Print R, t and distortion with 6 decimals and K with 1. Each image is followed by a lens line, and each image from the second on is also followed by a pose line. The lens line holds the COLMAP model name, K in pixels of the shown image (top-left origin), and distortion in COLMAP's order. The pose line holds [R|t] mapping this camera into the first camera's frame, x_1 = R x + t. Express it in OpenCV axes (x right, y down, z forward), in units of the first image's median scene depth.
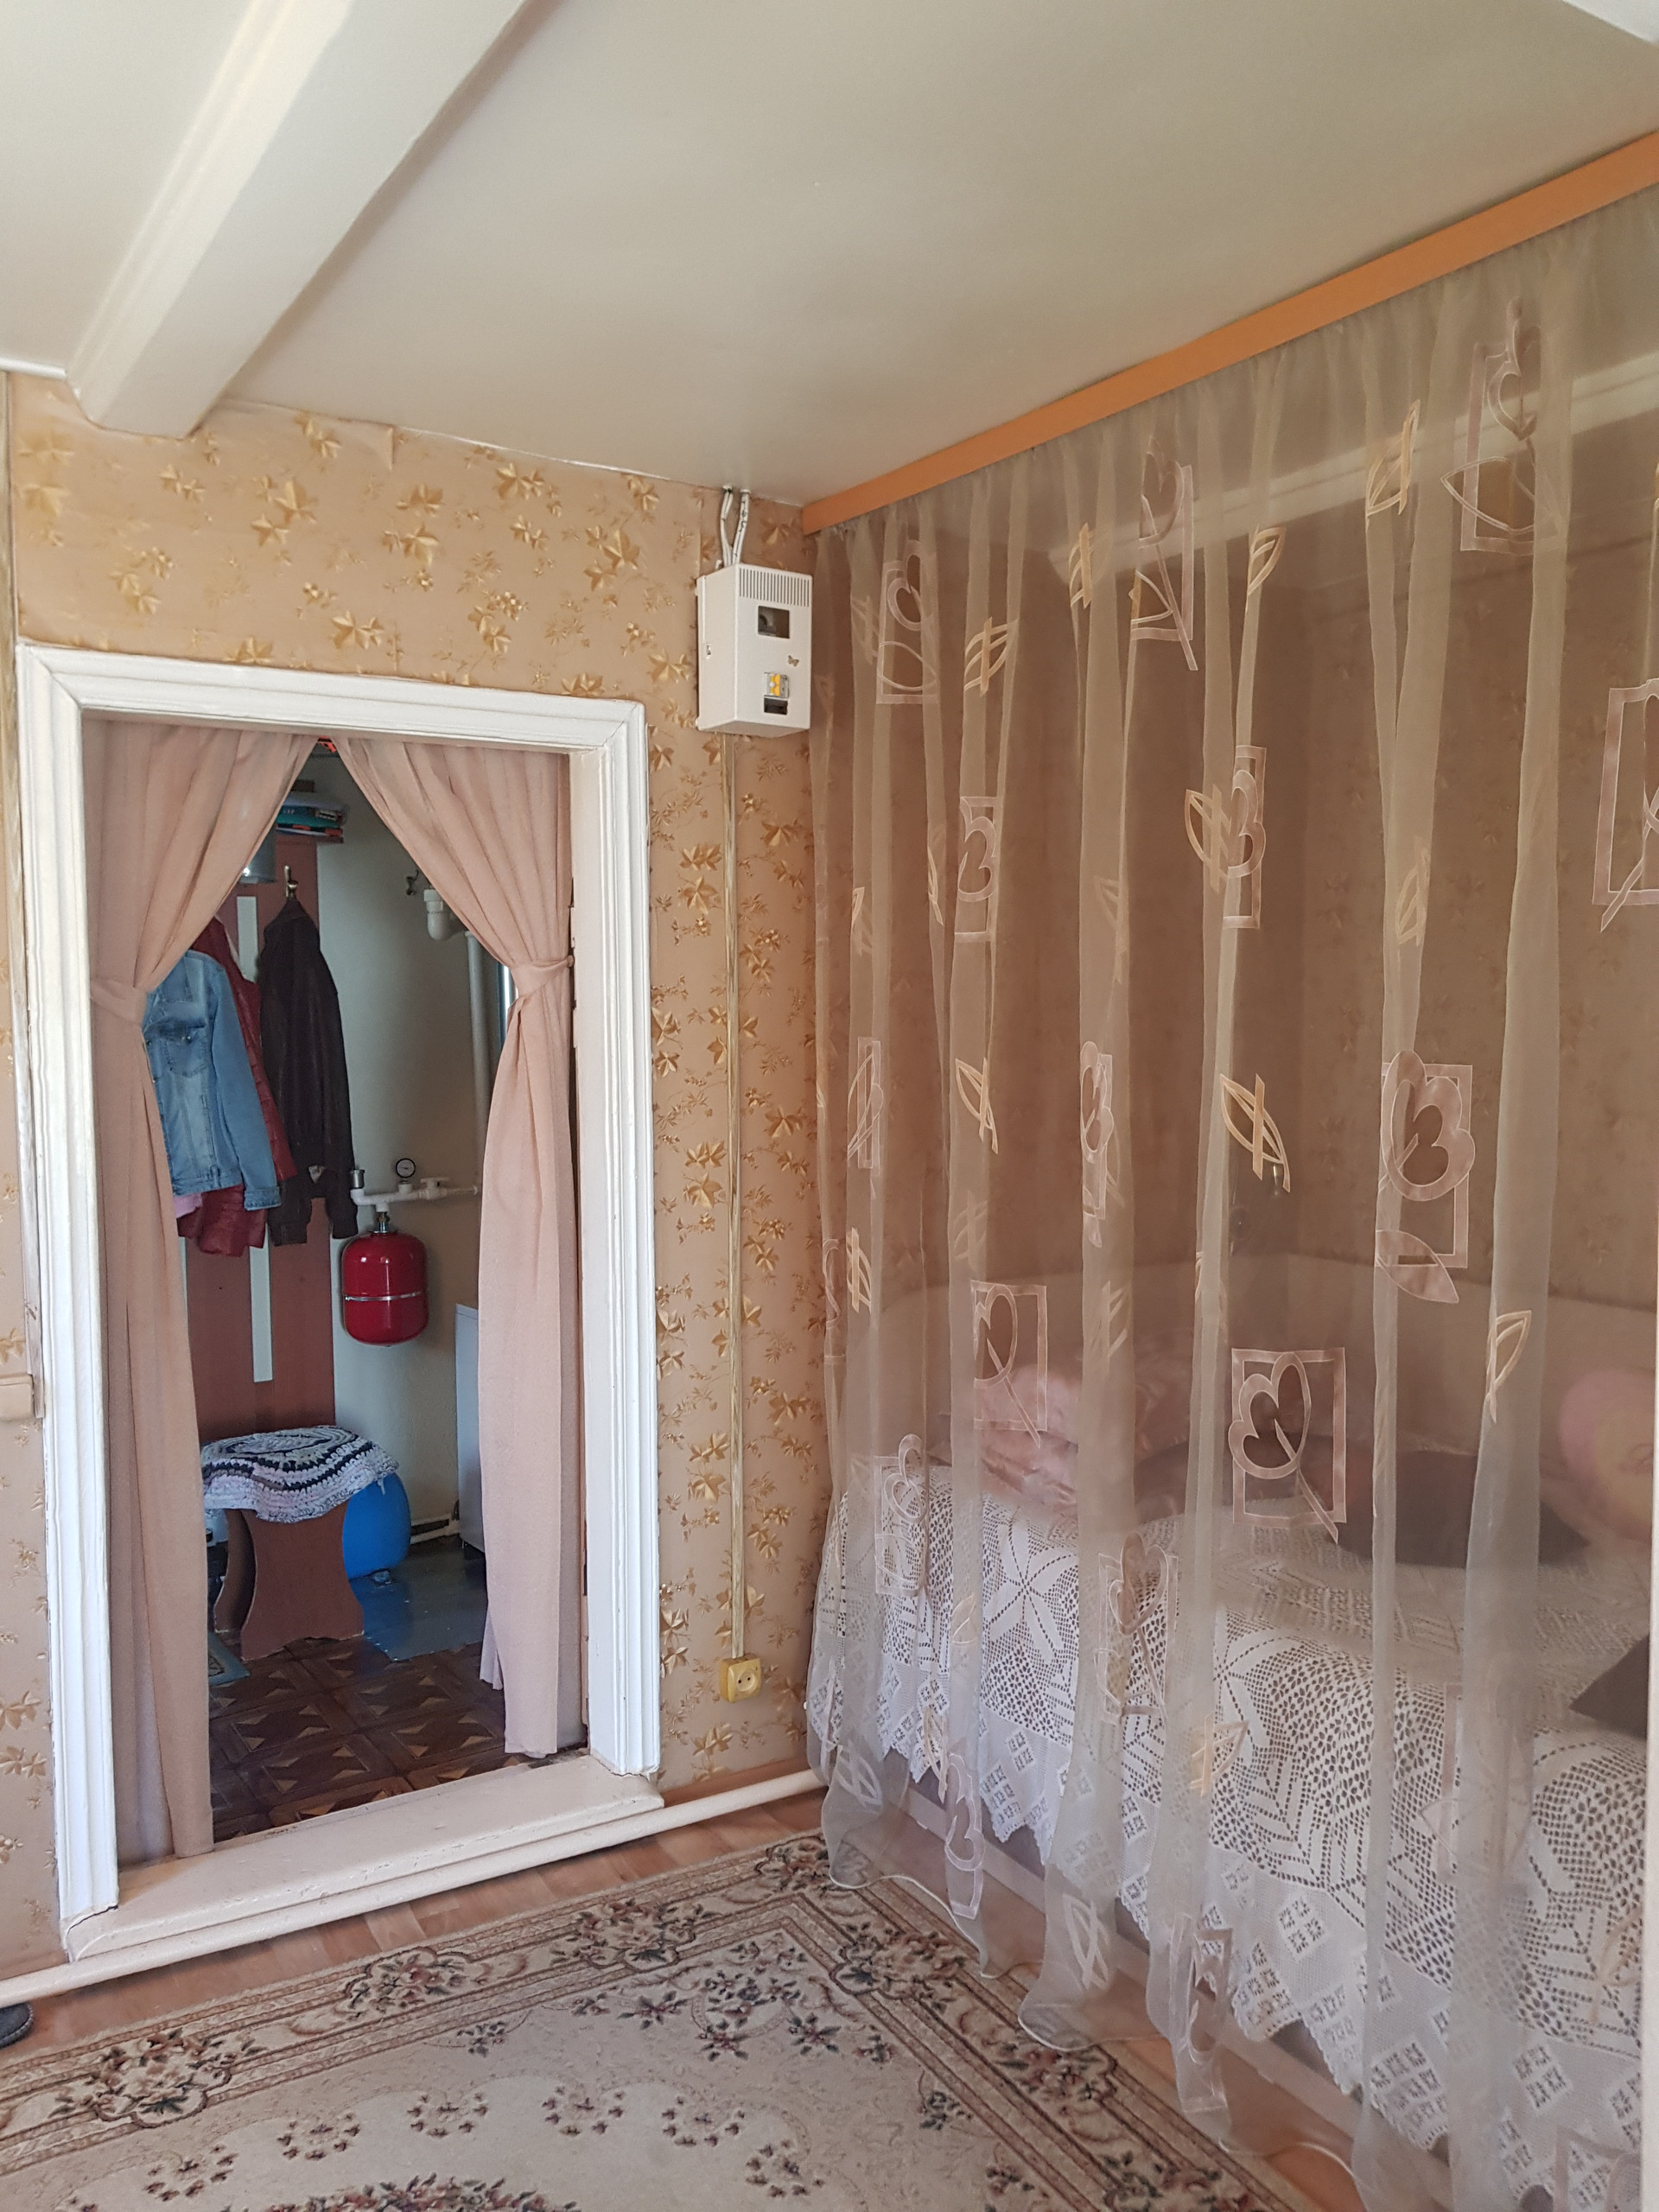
lens RADIAL K [[1714.8, 0, 852.5], [0, 1714.8, 1101.2], [0, 0, 1]] dist [0.034776, -0.047042]
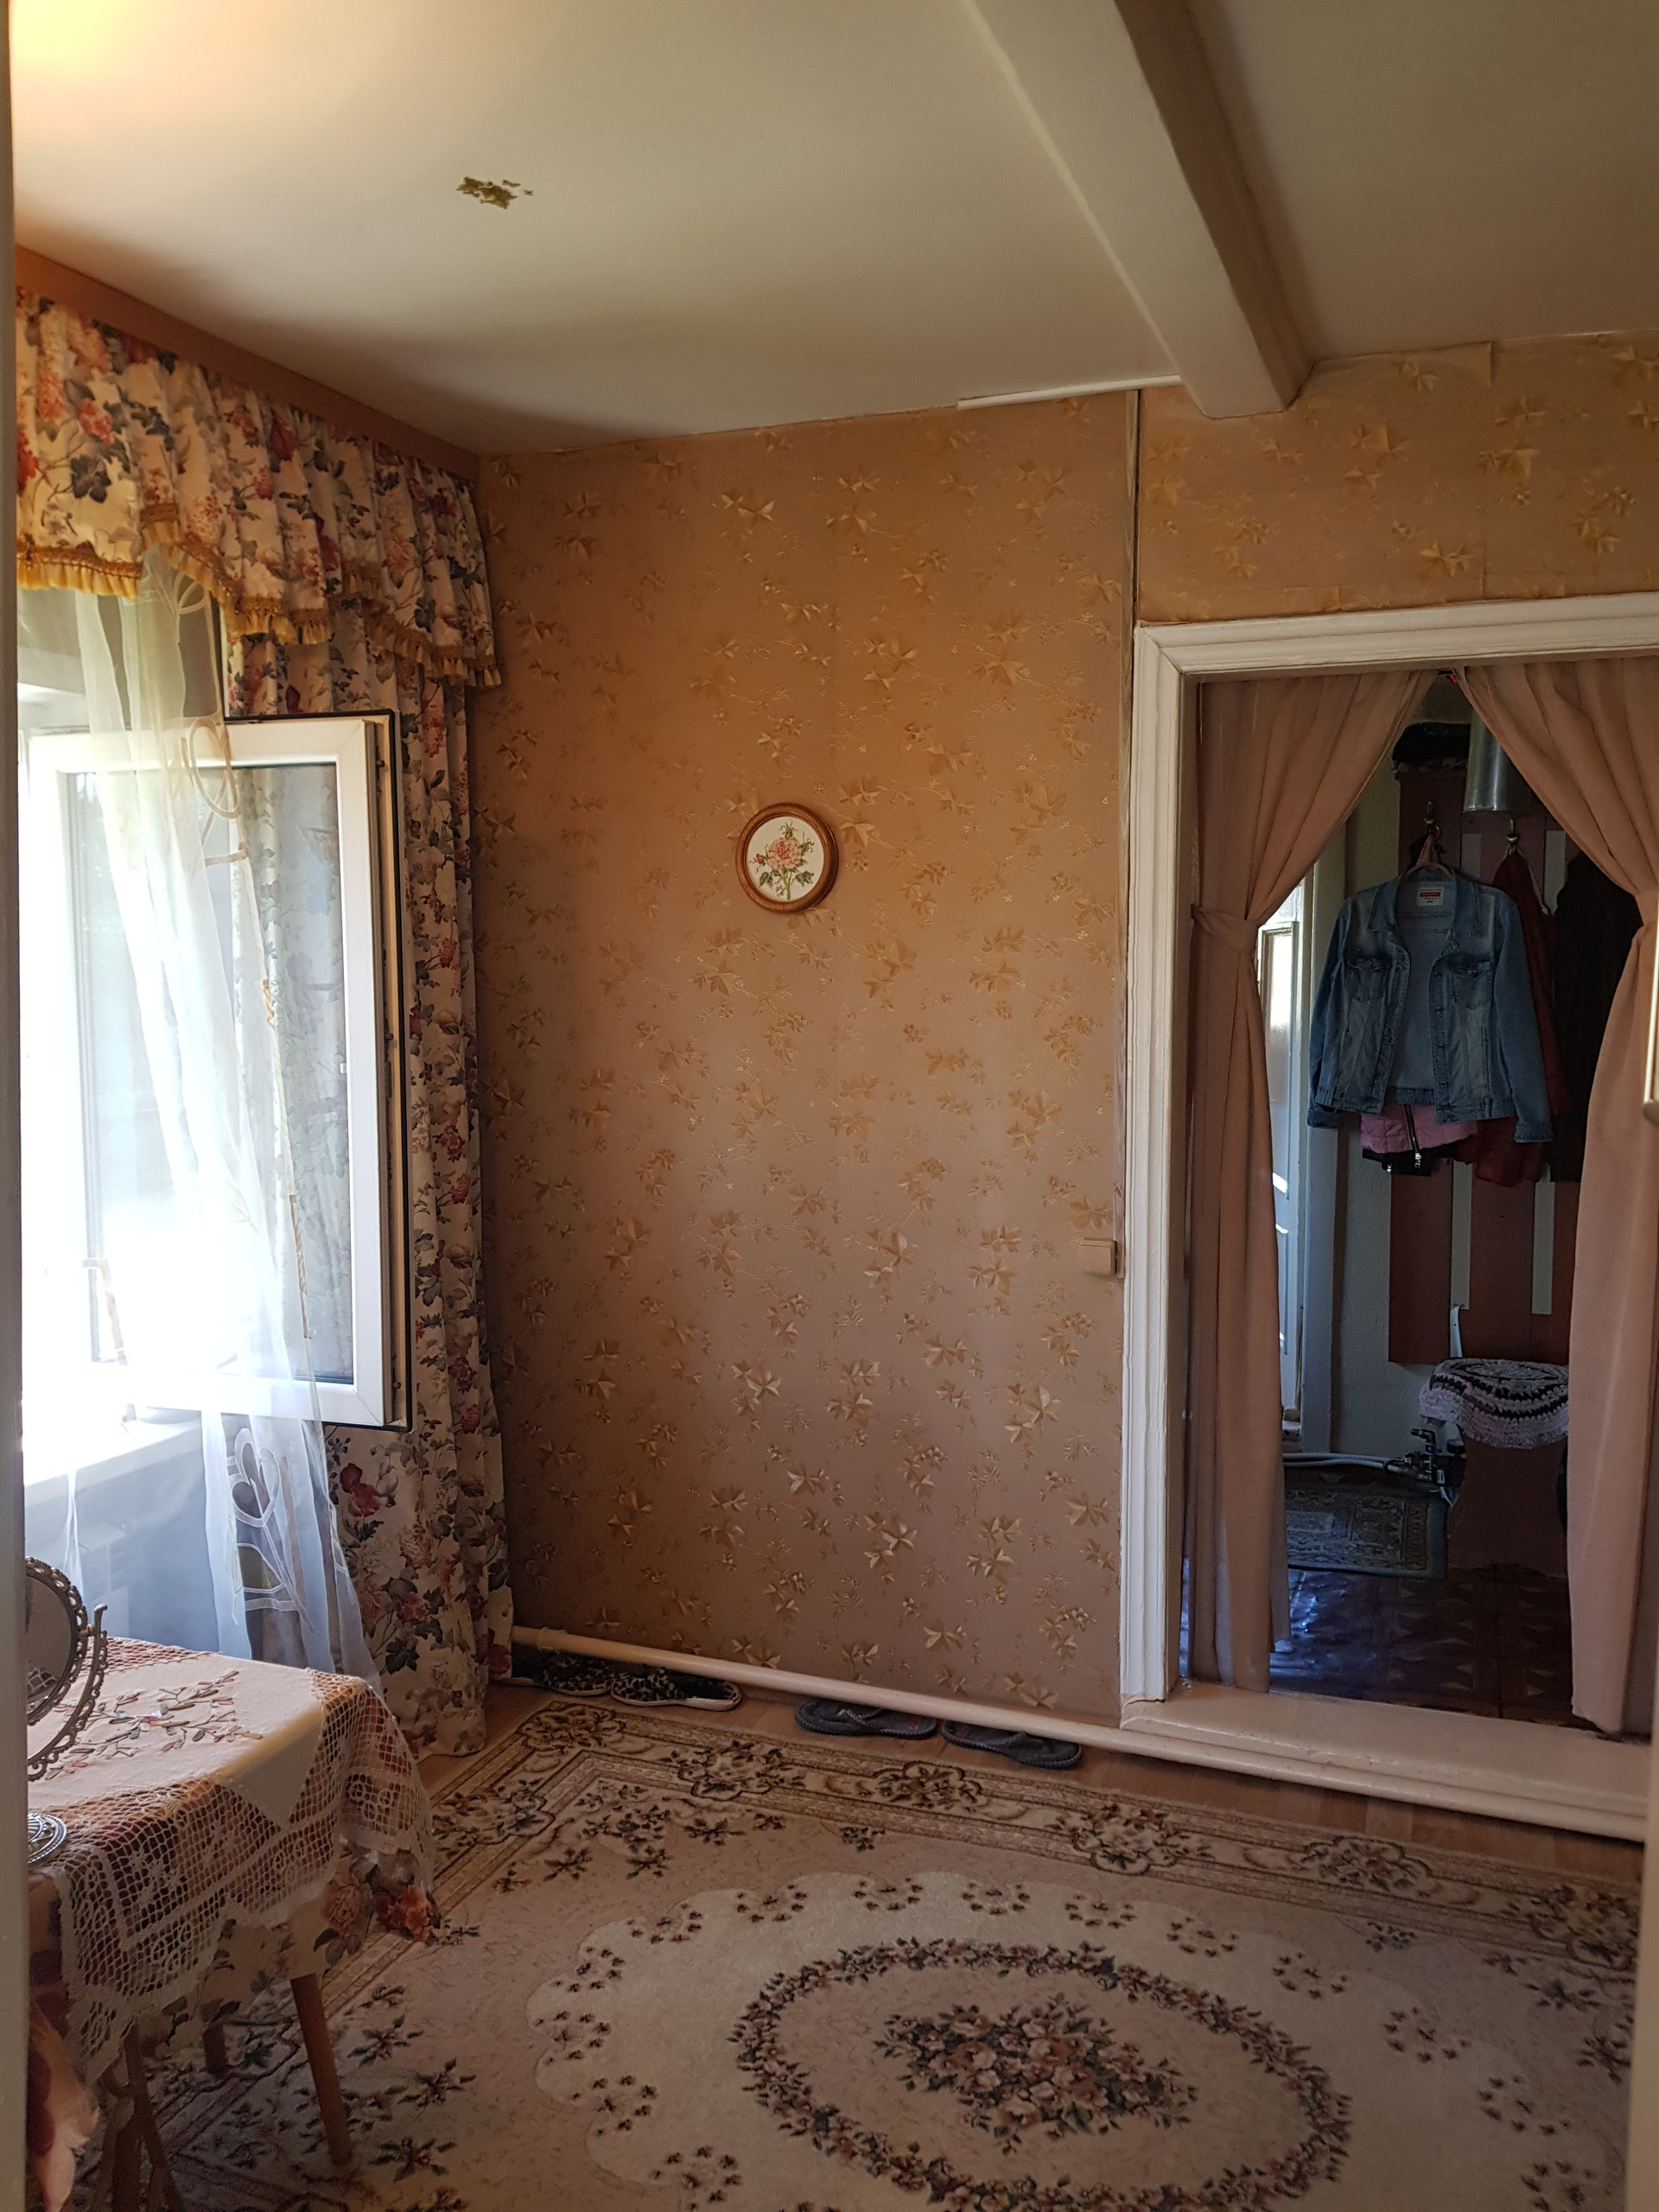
lens RADIAL K [[1714.8, 0, 888.2], [0, 1714.8, 1137.0], [0, 0, 1]] dist [0.034776, -0.047042]
pose [[0.627872, 0.090621, -0.773023, 0.288349], [-0.049888, 0.995842, 0.076222, 0.001661], [0.776716, -0.009293, 0.629783, 0.099981]]
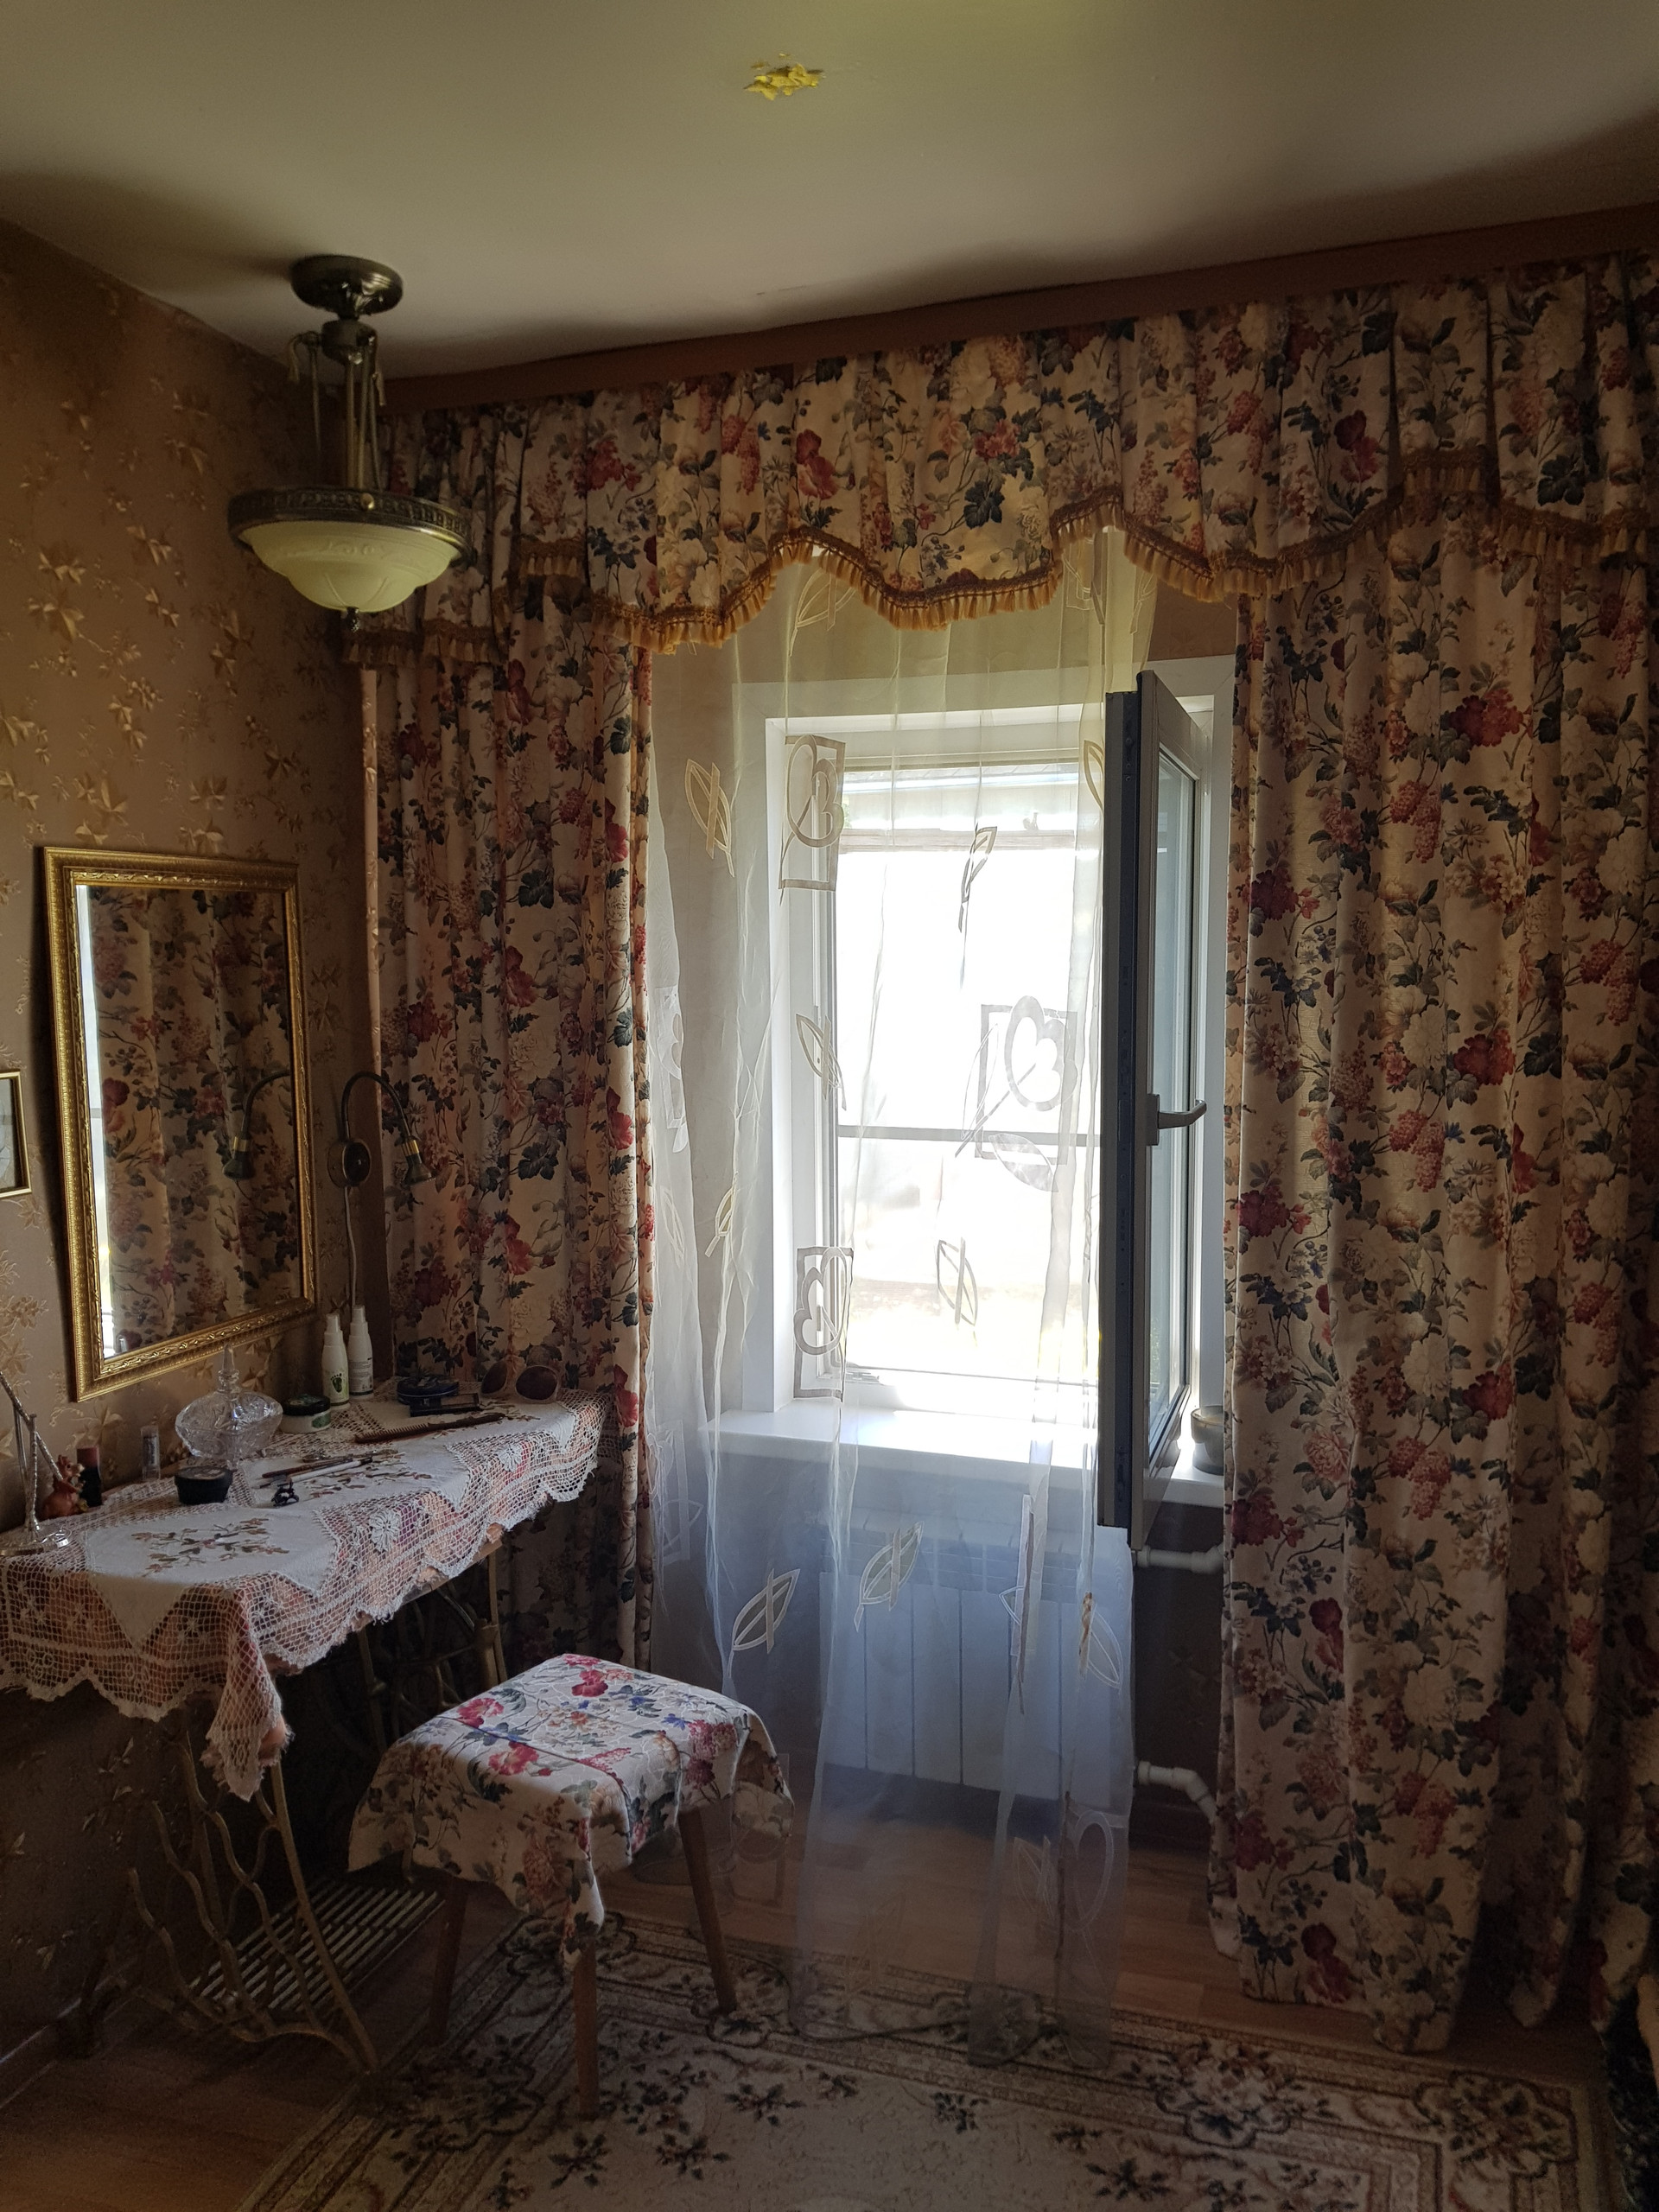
lens RADIAL K [[1714.8, 0, 829.1], [0, 1714.8, 1126.0], [0, 0, 1]] dist [0.034776, -0.047042]
pose [[-0.765036, 0.083566, -0.638543, 0.009326], [-0.019349, 0.988115, 0.152495, -0.054519], [0.643697, 0.129019, -0.754326, 0.920221]]
